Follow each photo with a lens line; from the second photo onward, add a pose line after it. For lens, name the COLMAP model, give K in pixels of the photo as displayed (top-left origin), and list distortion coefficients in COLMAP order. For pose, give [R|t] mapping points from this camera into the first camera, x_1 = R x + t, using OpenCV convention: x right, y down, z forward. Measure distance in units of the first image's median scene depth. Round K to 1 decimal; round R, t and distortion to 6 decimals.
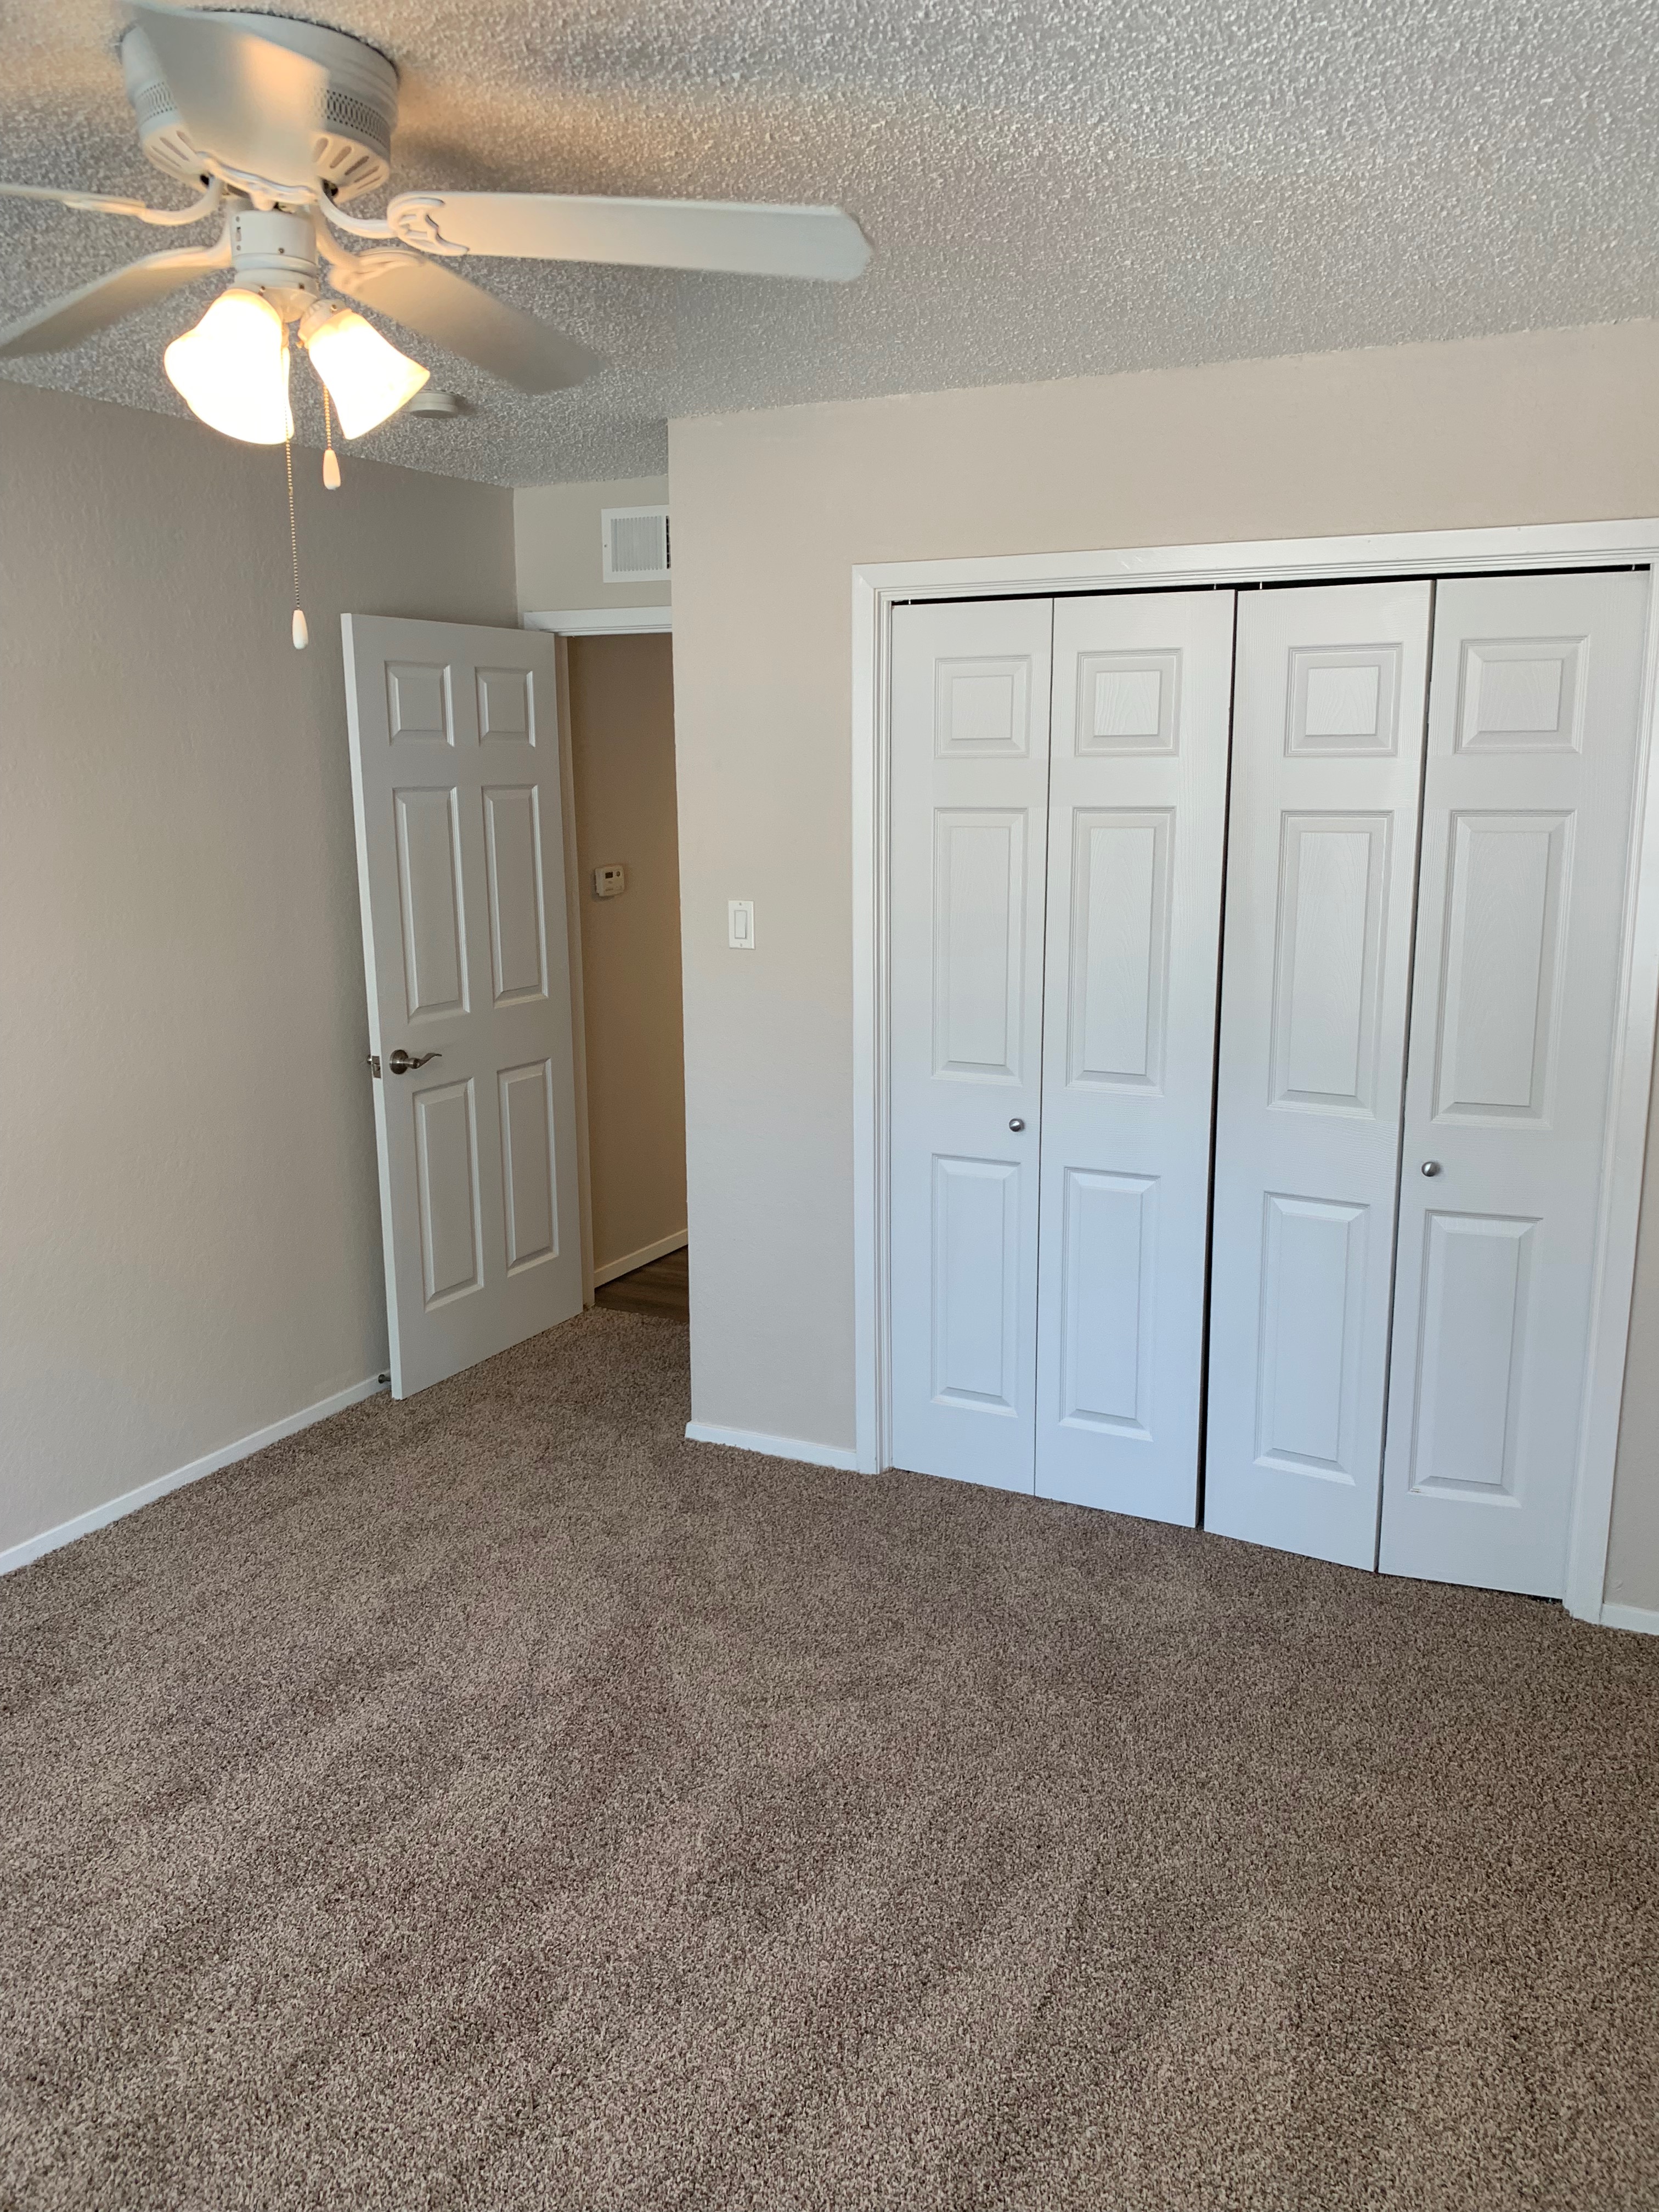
lens RADIAL K [[1727.0, 0, 851.7], [0, 1727.0, 1107.7], [0, 0, 1]] dist [0.008864, 0.001475]
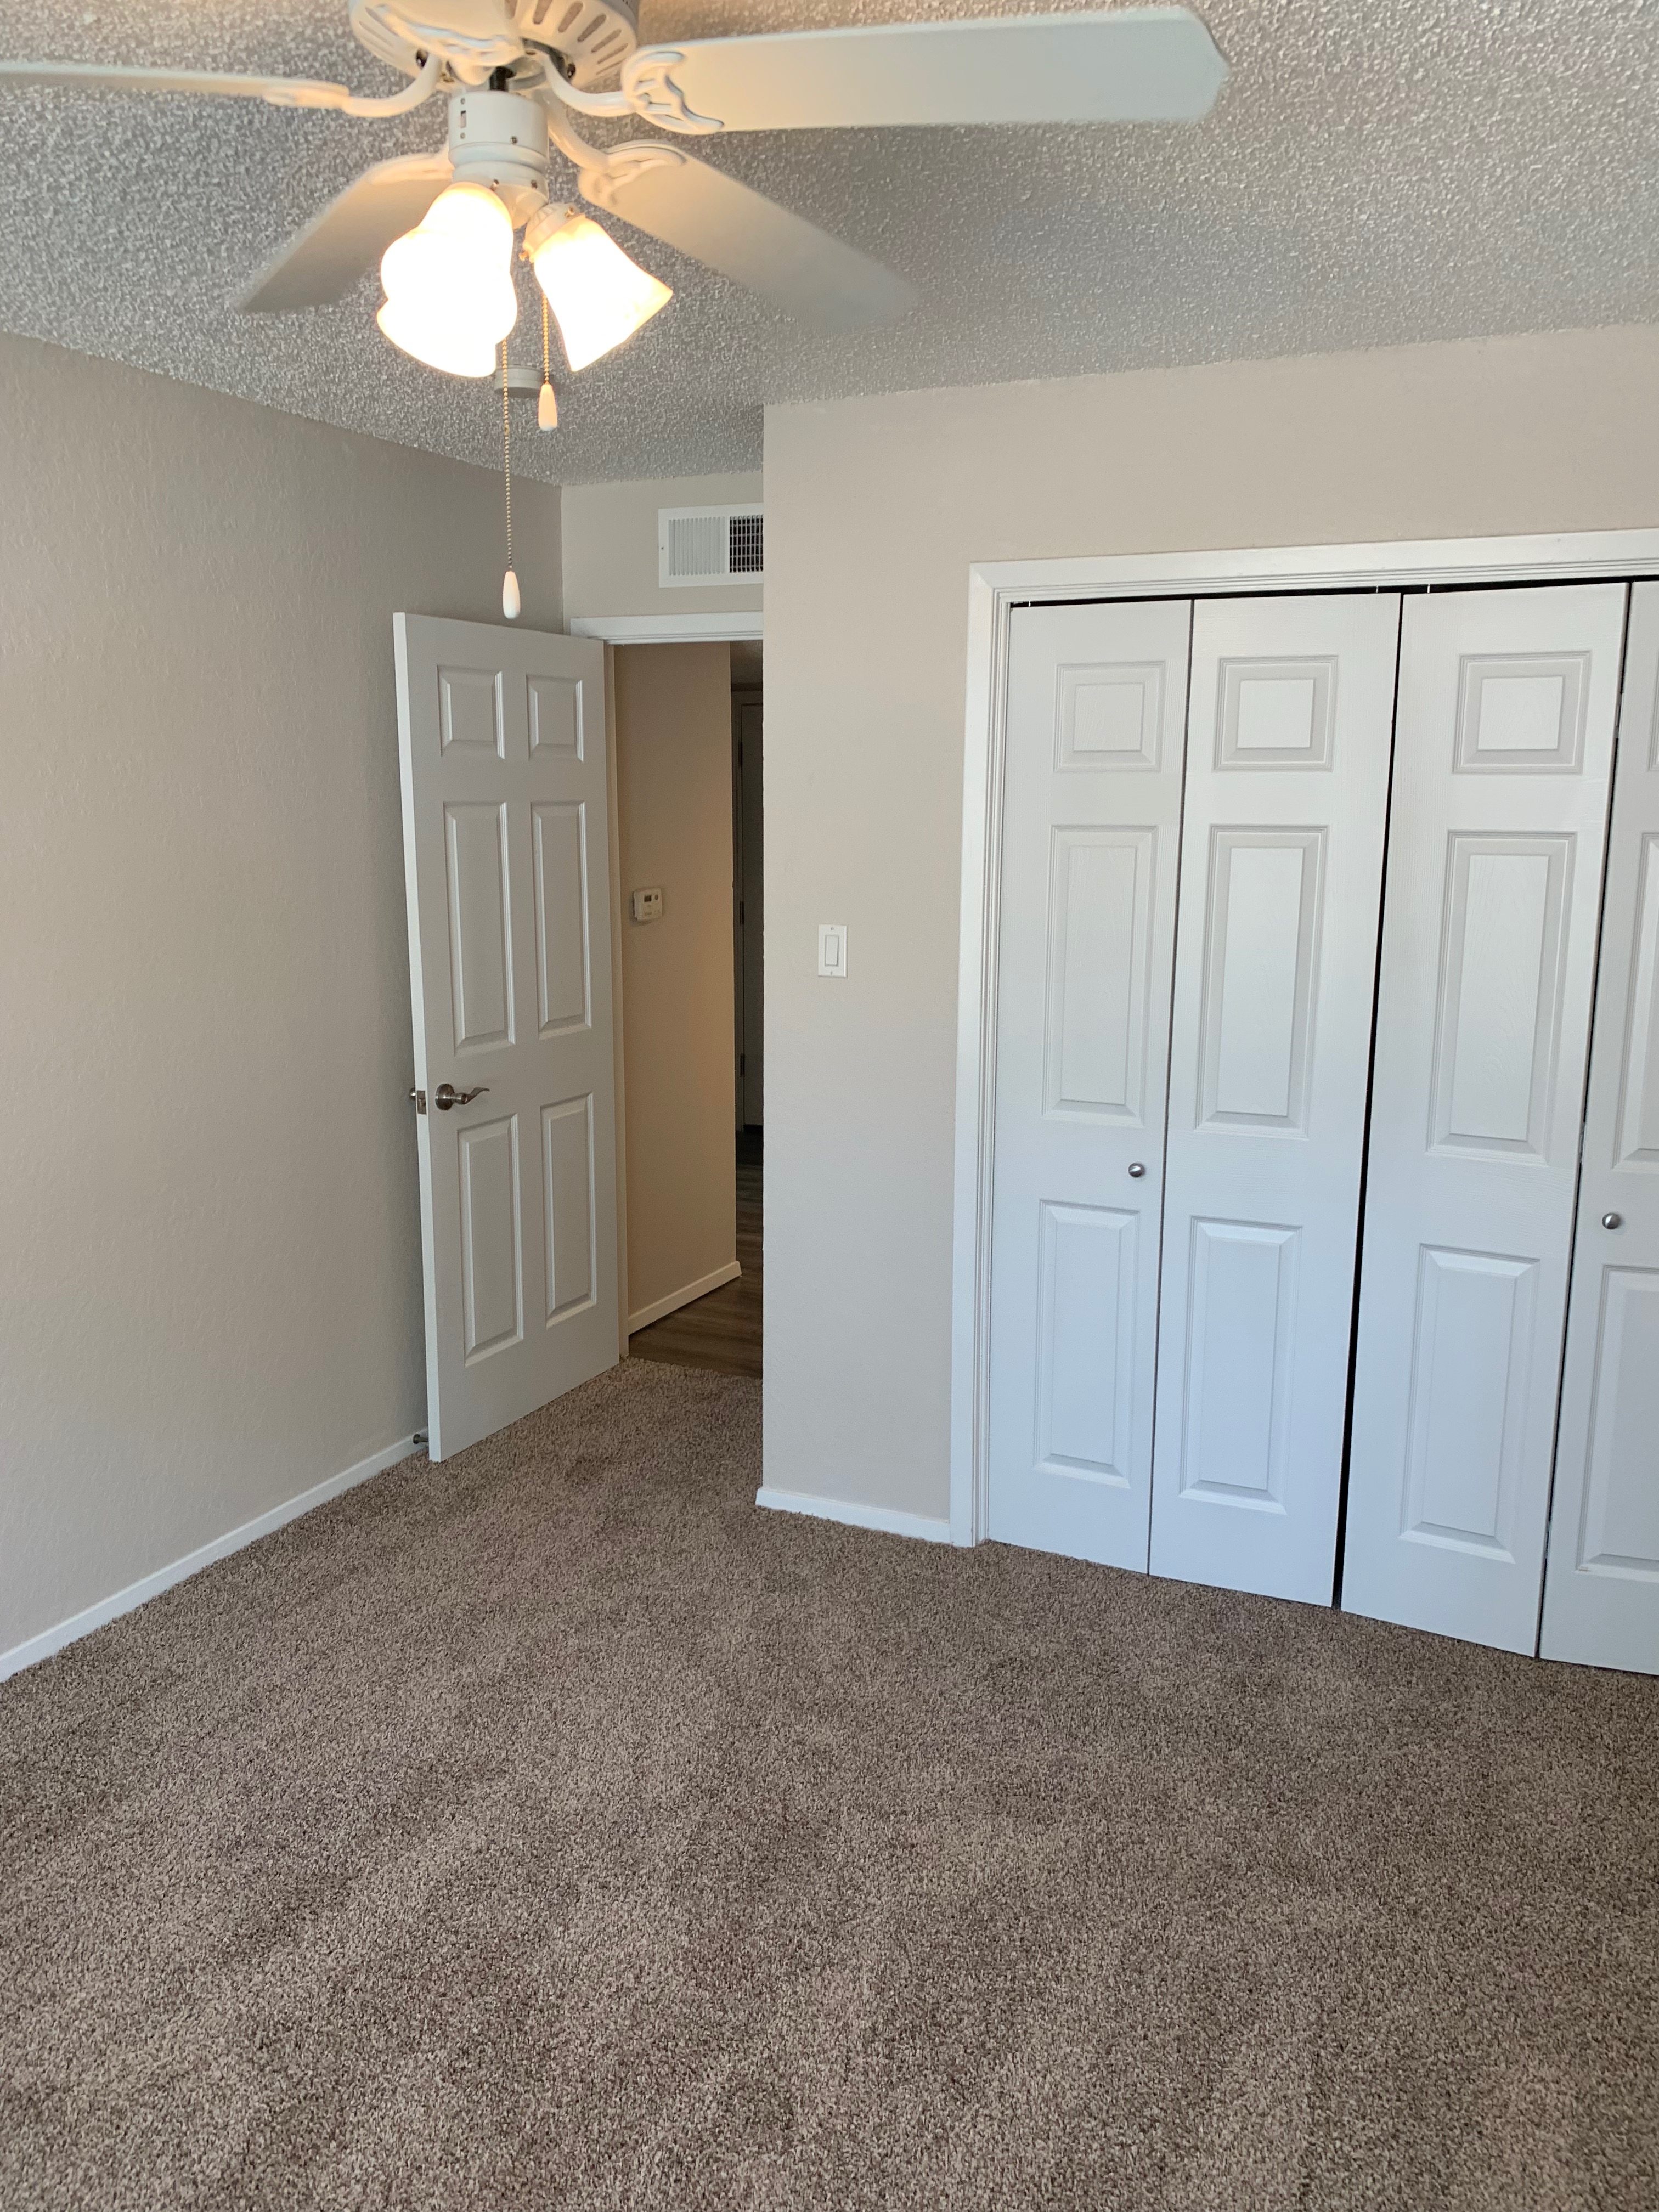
lens RADIAL K [[1721.1, 0, 829.5], [0, 1721.1, 1106.0], [0, 0, 1]] dist [0.007448, 0.000751]
pose [[0.999478, 0.004350, 0.031998, -0.107389], [-0.003766, 0.999826, -0.018284, -0.007069], [-0.032072, 0.018154, 0.999321, 0.090811]]
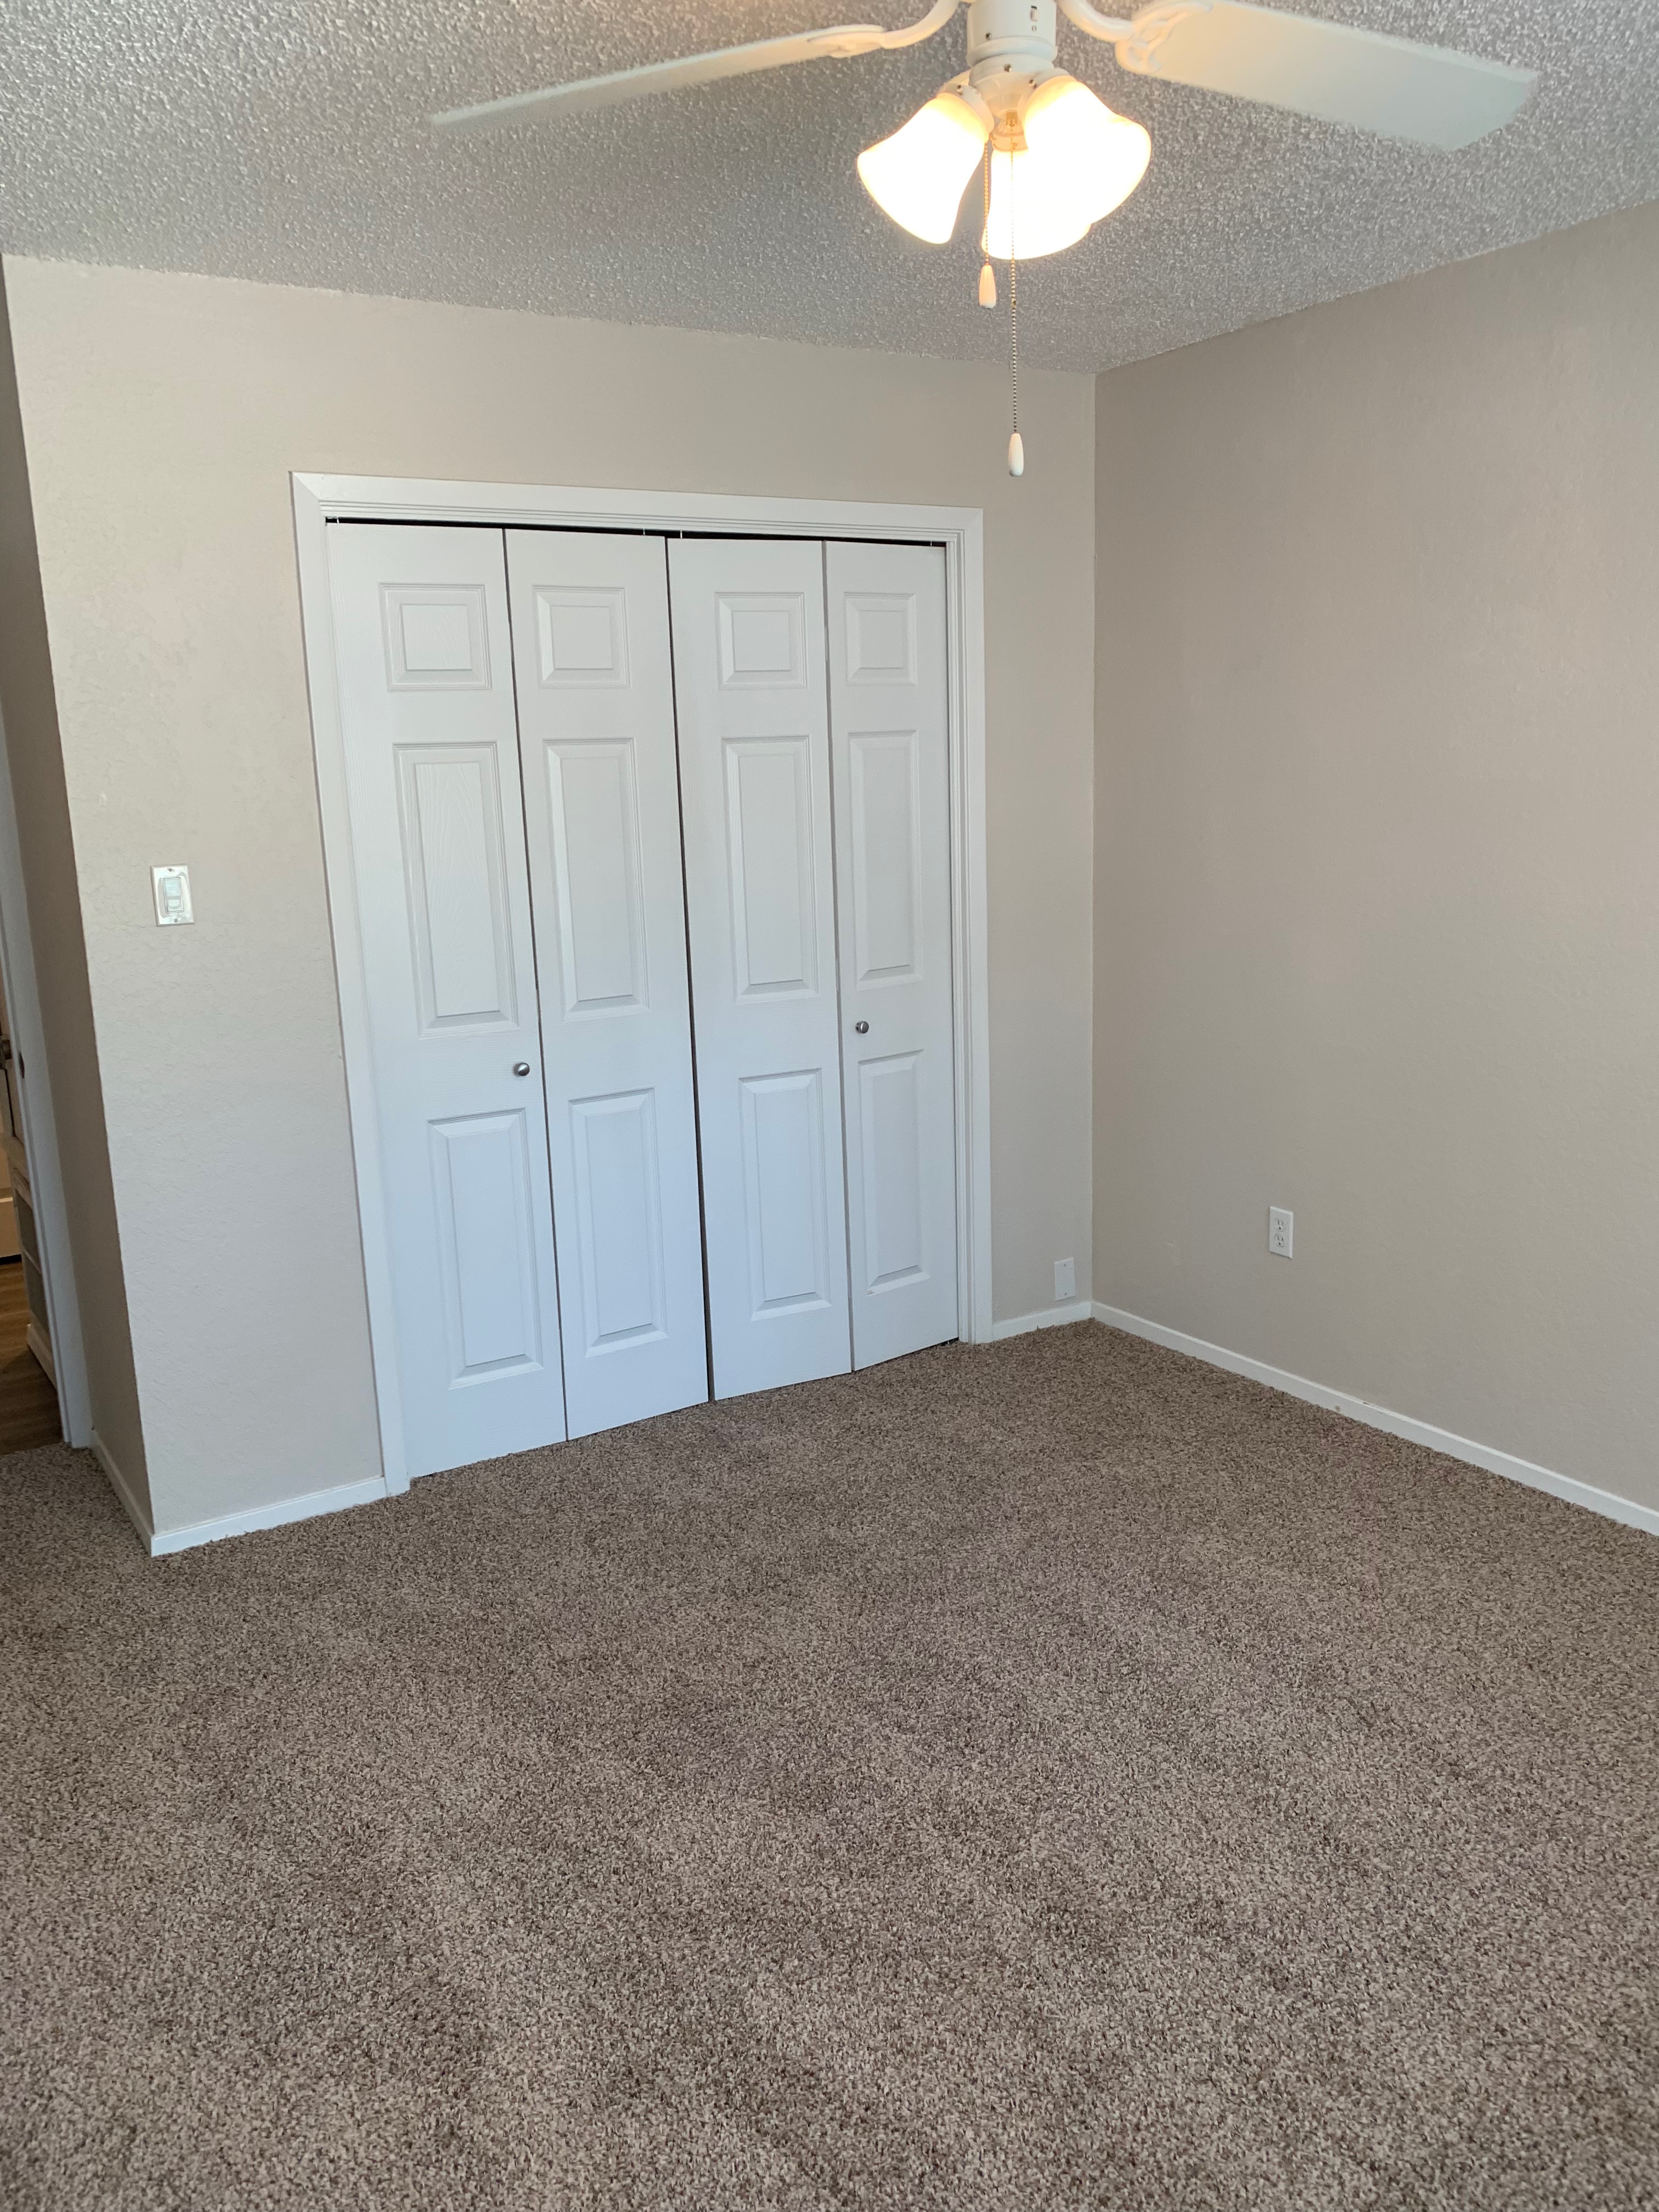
lens RADIAL K [[1717.6, 0, 829.9], [0, 1717.6, 1133.9], [0, 0, 1]] dist [-0.000144, -0.004620]
pose [[0.516195, -0.198034, 0.833262, -0.682357], [0.205682, 0.973093, 0.103849, -0.021126], [-0.831407, 0.117781, 0.543037, 0.352010]]
